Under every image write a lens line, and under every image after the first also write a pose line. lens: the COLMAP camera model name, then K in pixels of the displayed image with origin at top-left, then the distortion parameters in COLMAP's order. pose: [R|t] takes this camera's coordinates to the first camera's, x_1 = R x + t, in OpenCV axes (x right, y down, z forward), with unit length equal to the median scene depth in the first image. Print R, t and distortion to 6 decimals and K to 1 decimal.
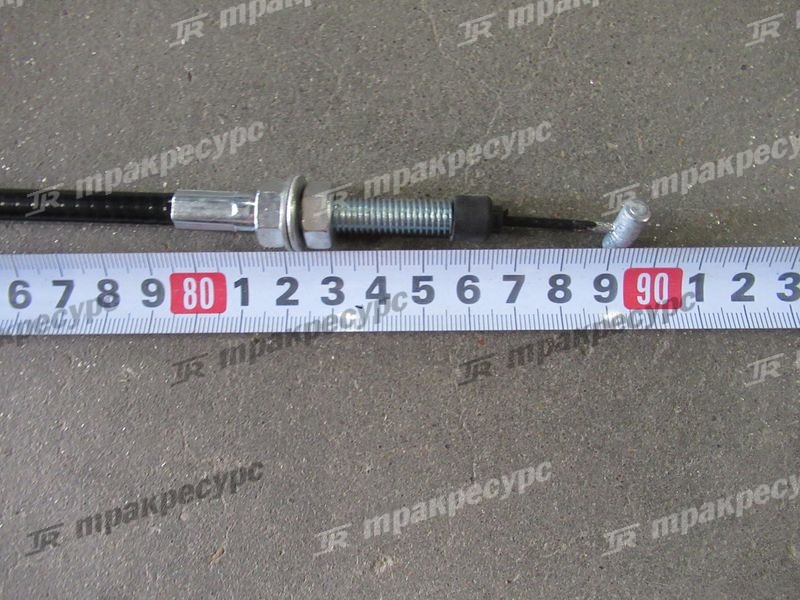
lens RADIAL K [[729.9, 0, 401.6], [0, 729.9, 289.4], [0, 0, 1]] dist [0.007292, -0.023069]
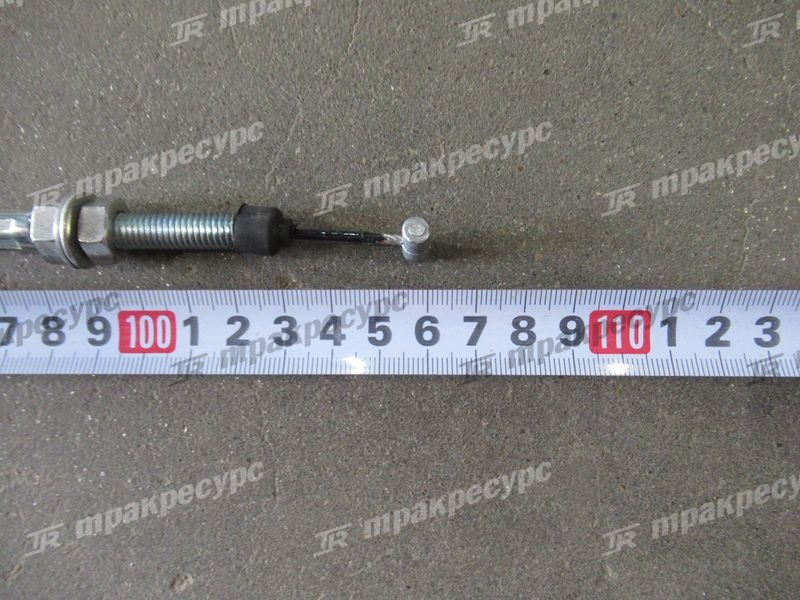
lens RADIAL K [[730.7, 0, 396.0], [0, 730.7, 313.0], [0, 0, 1]] dist [0.000834, -0.003367]
pose [[0.999851, -0.000664, -0.017222, 0.280040], [0.000018, 0.999297, -0.037483, 0.057056], [0.017235, 0.037477, 0.999149, 0.023541]]
